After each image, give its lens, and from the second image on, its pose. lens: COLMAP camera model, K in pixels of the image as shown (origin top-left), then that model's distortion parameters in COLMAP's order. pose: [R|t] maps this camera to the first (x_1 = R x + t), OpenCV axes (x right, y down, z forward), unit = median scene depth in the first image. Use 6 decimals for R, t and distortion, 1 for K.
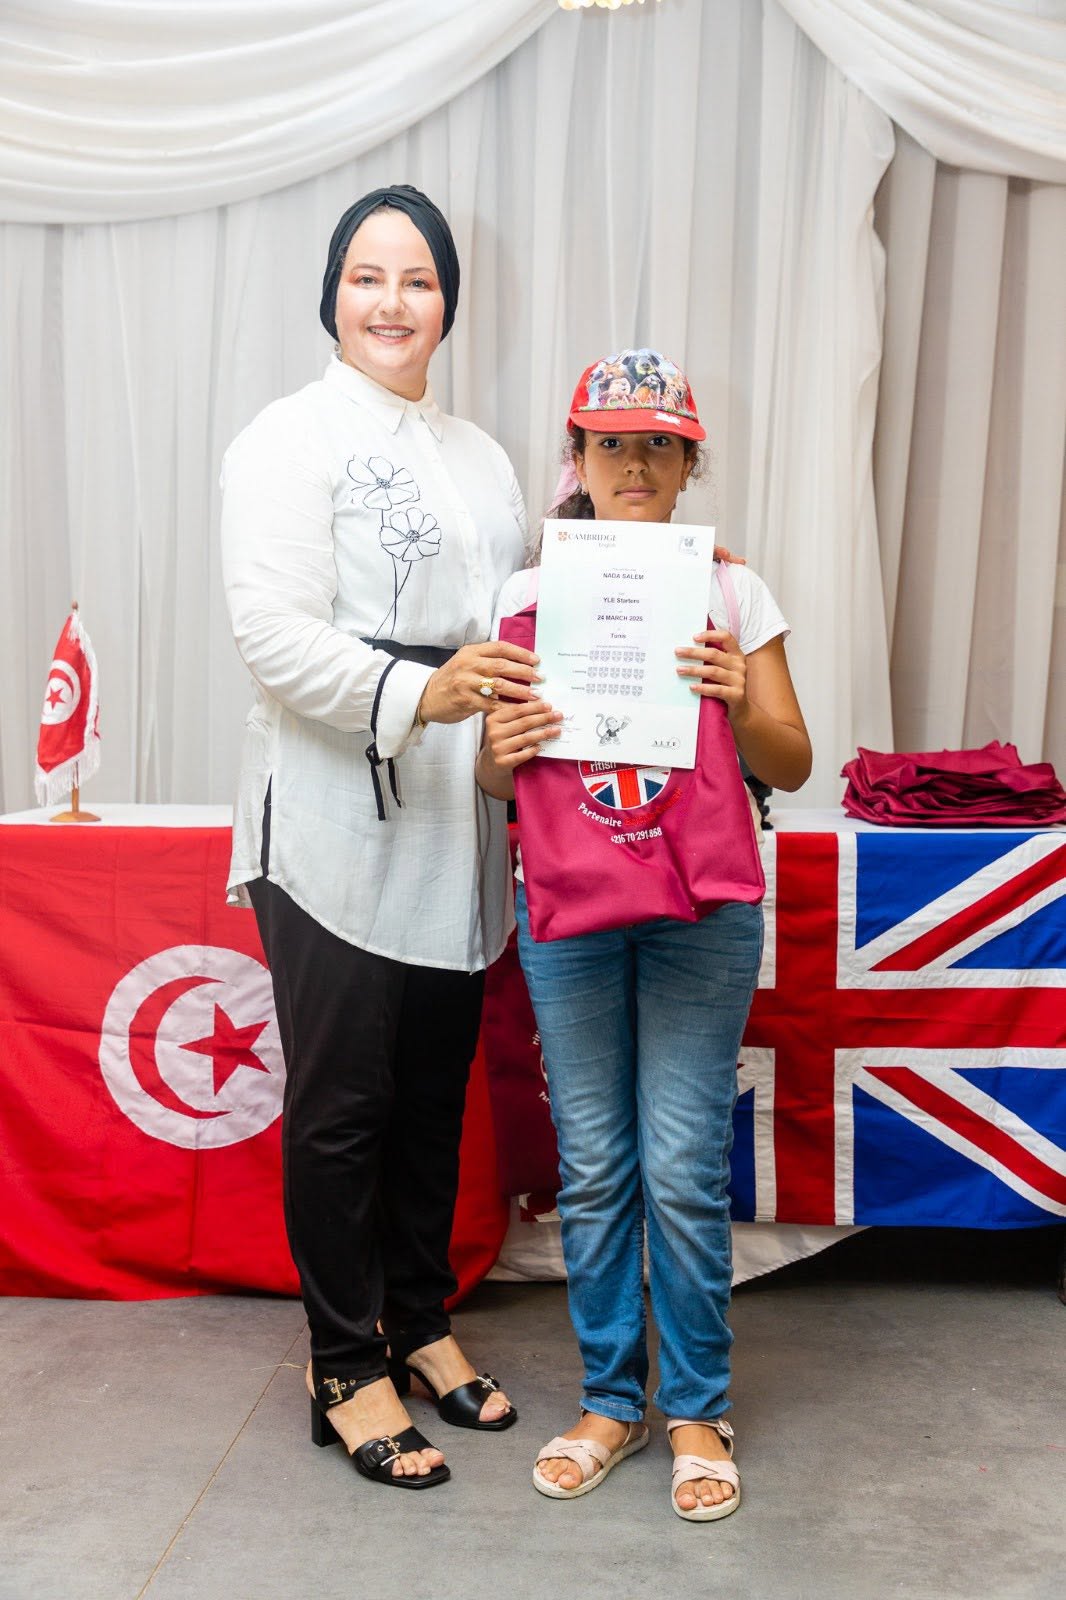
lens RADIAL K [[1739.2, 0, 537.1], [0, 1739.2, 810.5], [0, 0, 1]] dist [0.083175, -0.016547]
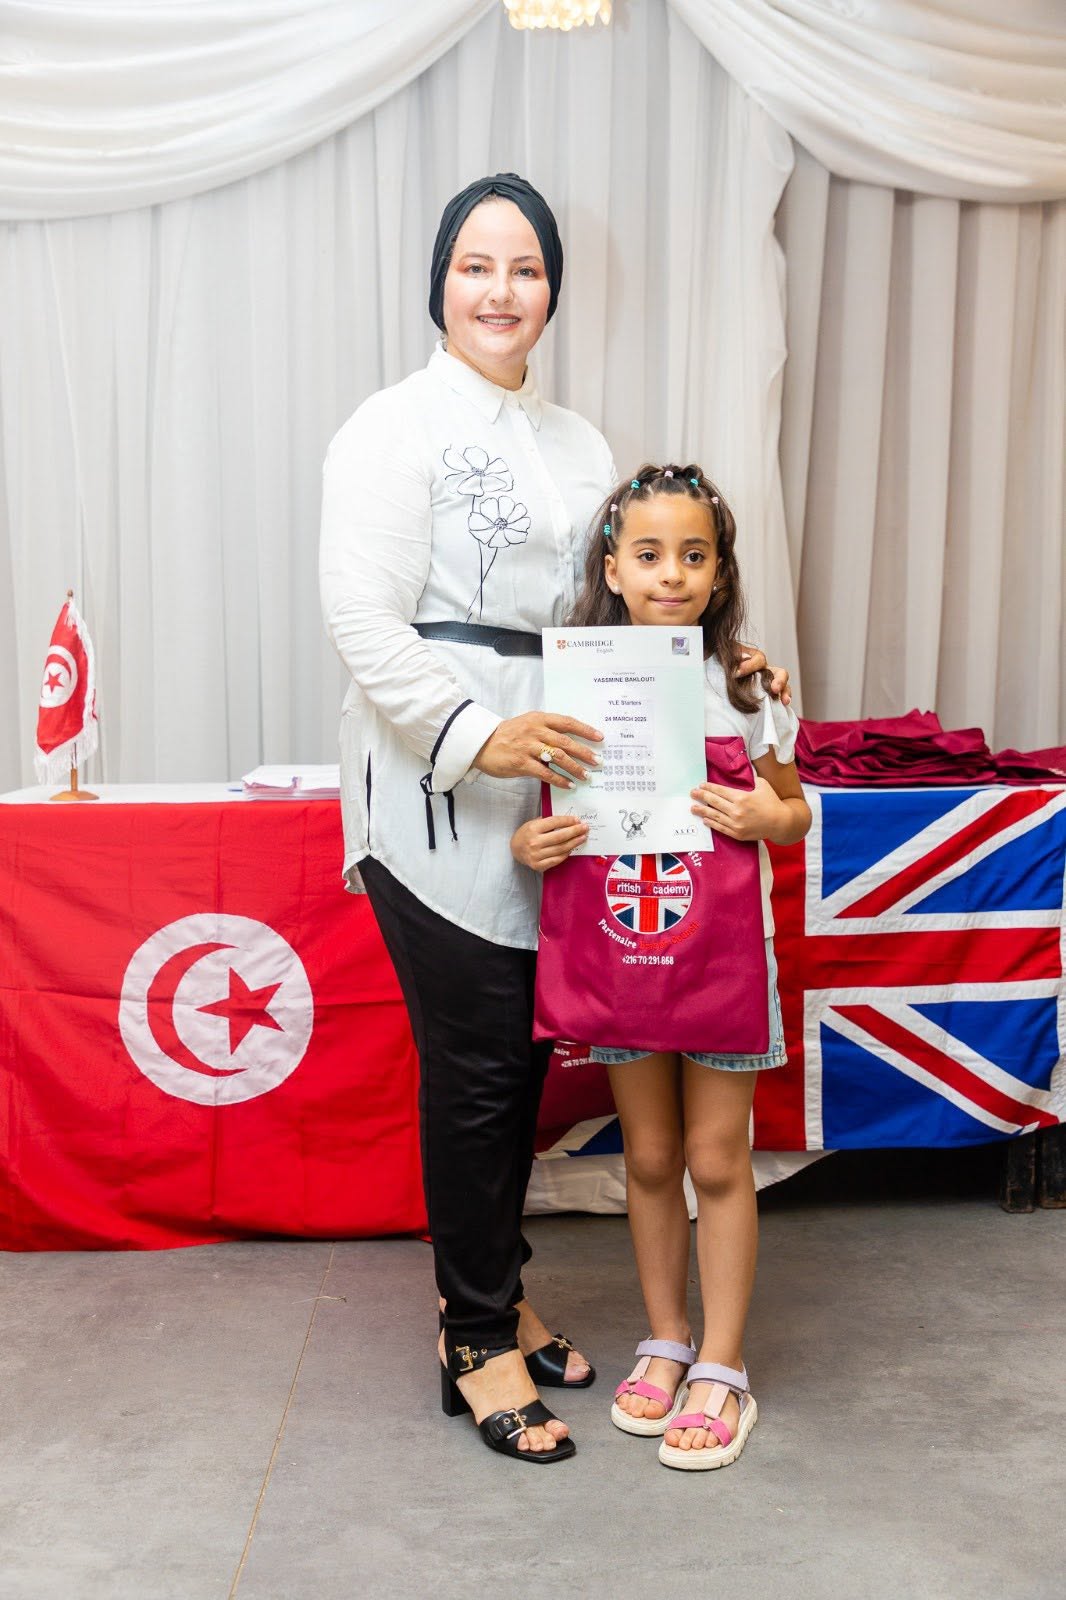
lens RADIAL K [[1711.3, 0, 524.9], [0, 1711.3, 807.7], [0, 0, 1]] dist [0.064140, 0.017804]
pose [[0.994672, -0.022829, 0.100532, -0.109381], [0.021785, 0.999697, 0.011472, 0.005385], [-0.100764, -0.009221, 0.994868, -0.053994]]
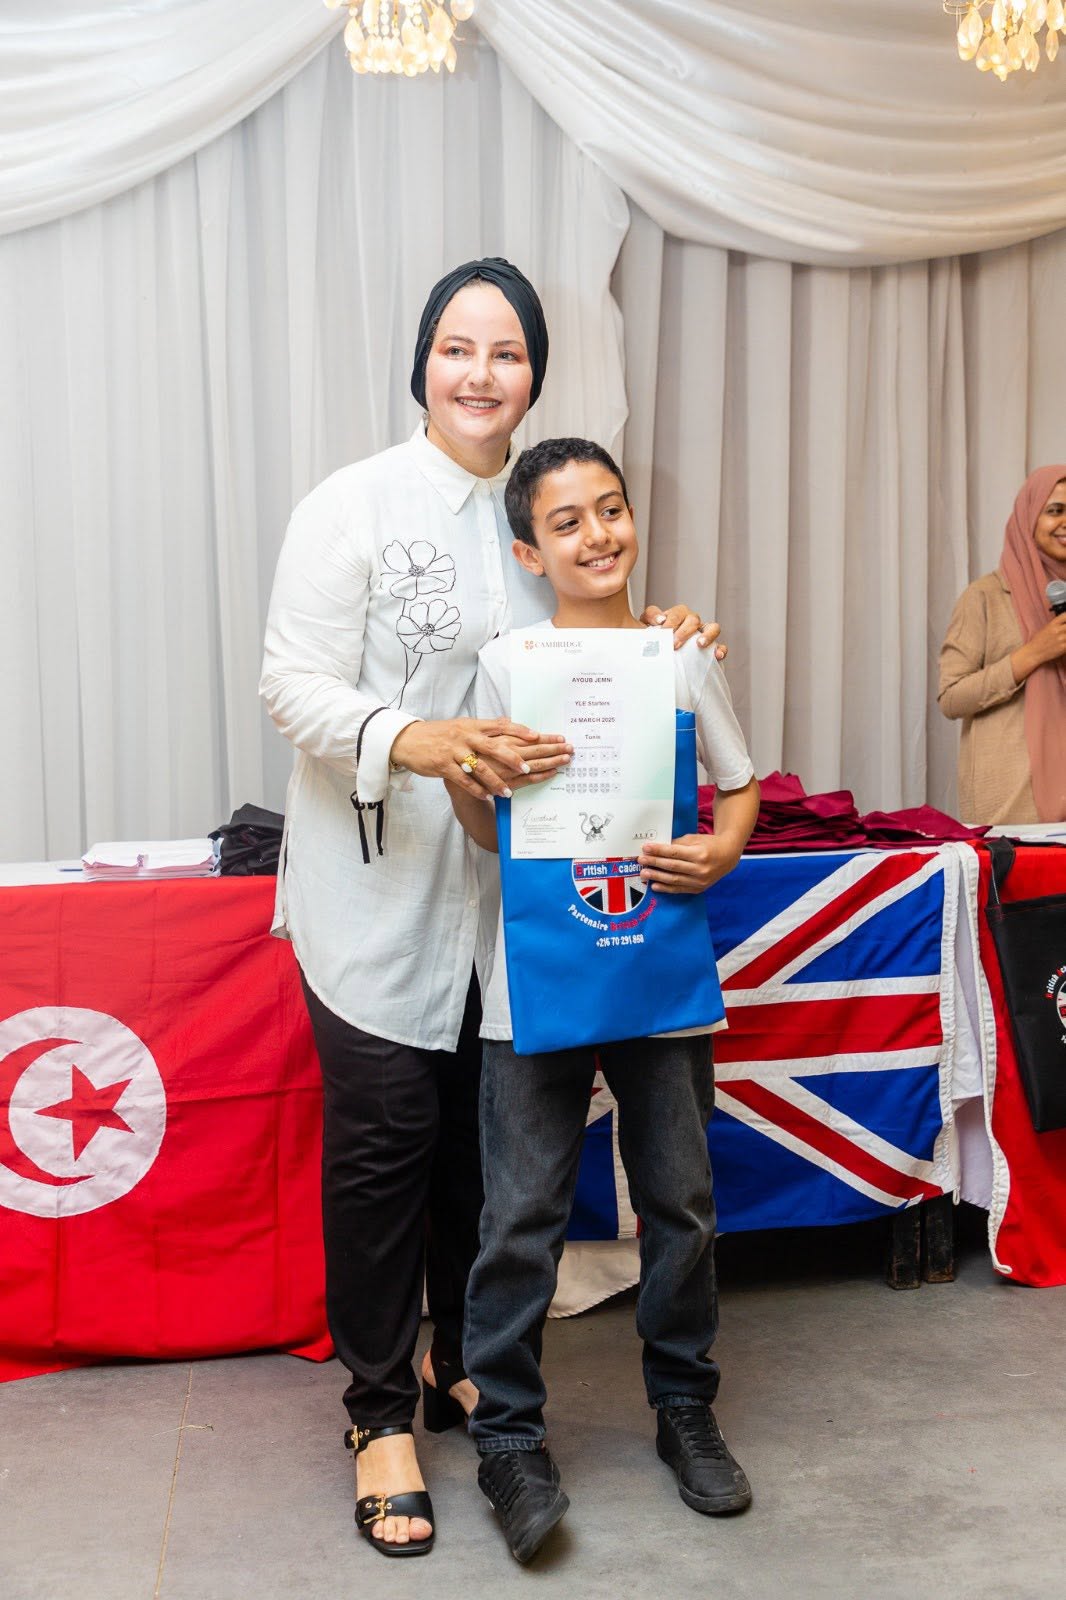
lens RADIAL K [[1739.8, 0, 527.6], [0, 1739.8, 807.7], [0, 0, 1]] dist [0.079761, -0.007797]
pose [[0.974752, -0.035890, 0.220385, -0.148361], [0.041506, 0.998920, -0.020900, -0.001790], [-0.219397, 0.029520, 0.975189, -0.010992]]
